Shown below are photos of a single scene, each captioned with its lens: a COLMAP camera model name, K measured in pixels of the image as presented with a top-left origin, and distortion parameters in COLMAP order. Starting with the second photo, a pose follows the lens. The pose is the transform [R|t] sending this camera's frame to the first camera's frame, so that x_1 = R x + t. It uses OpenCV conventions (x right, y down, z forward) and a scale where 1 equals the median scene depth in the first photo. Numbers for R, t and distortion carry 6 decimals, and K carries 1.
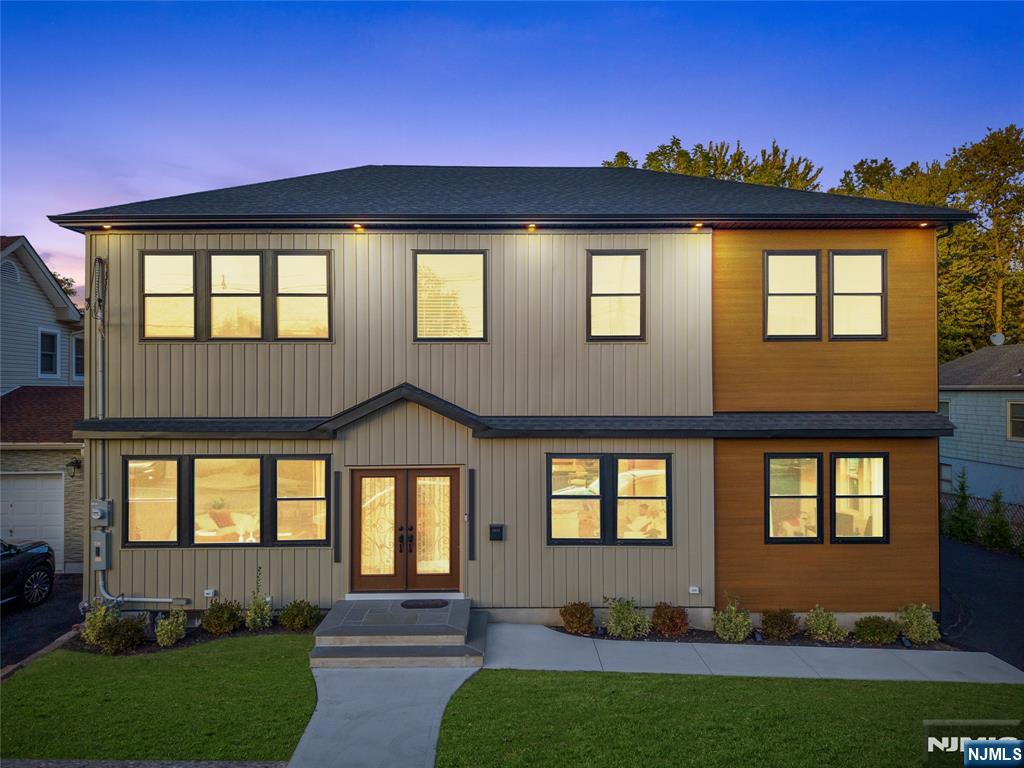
lens RADIAL K [[638.4, 0, 511.9], [0, 638.4, 405.6], [0, 0, 1]] dist [0.007738, 0.000922]
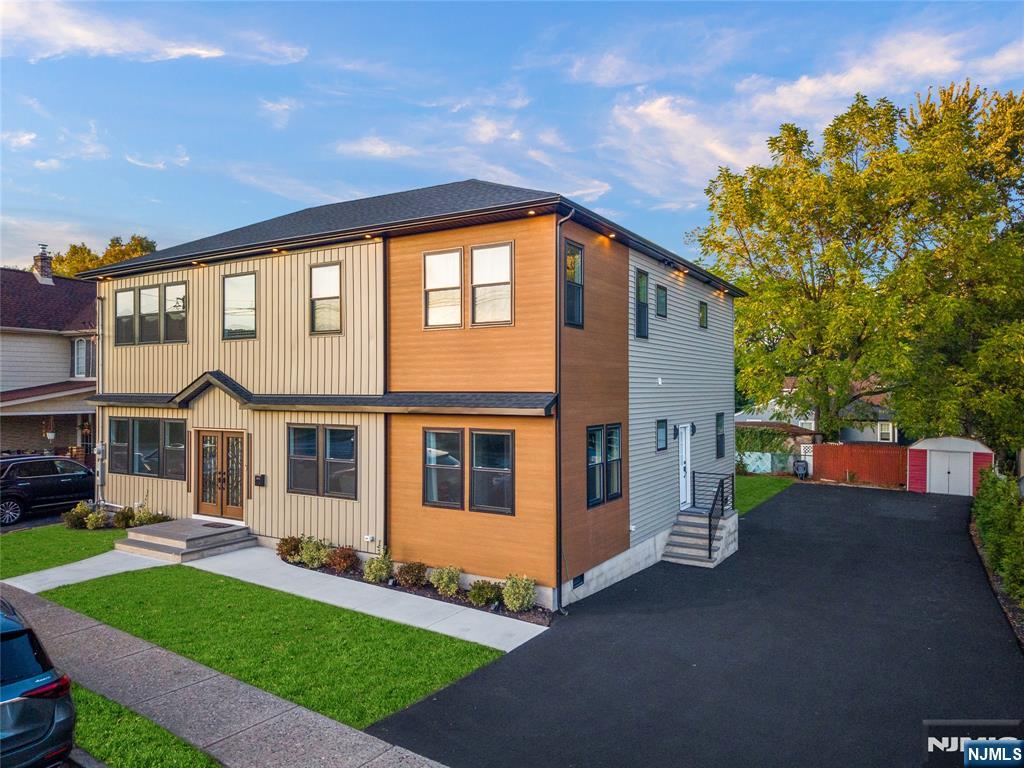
lens RADIAL K [[689.9, 0, 513.4], [0, 689.9, 383.5], [0, 0, 1]] dist [0.018408, -0.020658]
pose [[0.856385, 0.000201, -0.516337, 1.186562], [-0.001035, 0.999999, -0.001327, -0.004263], [0.516336, 0.001671, 0.856384, 0.019248]]
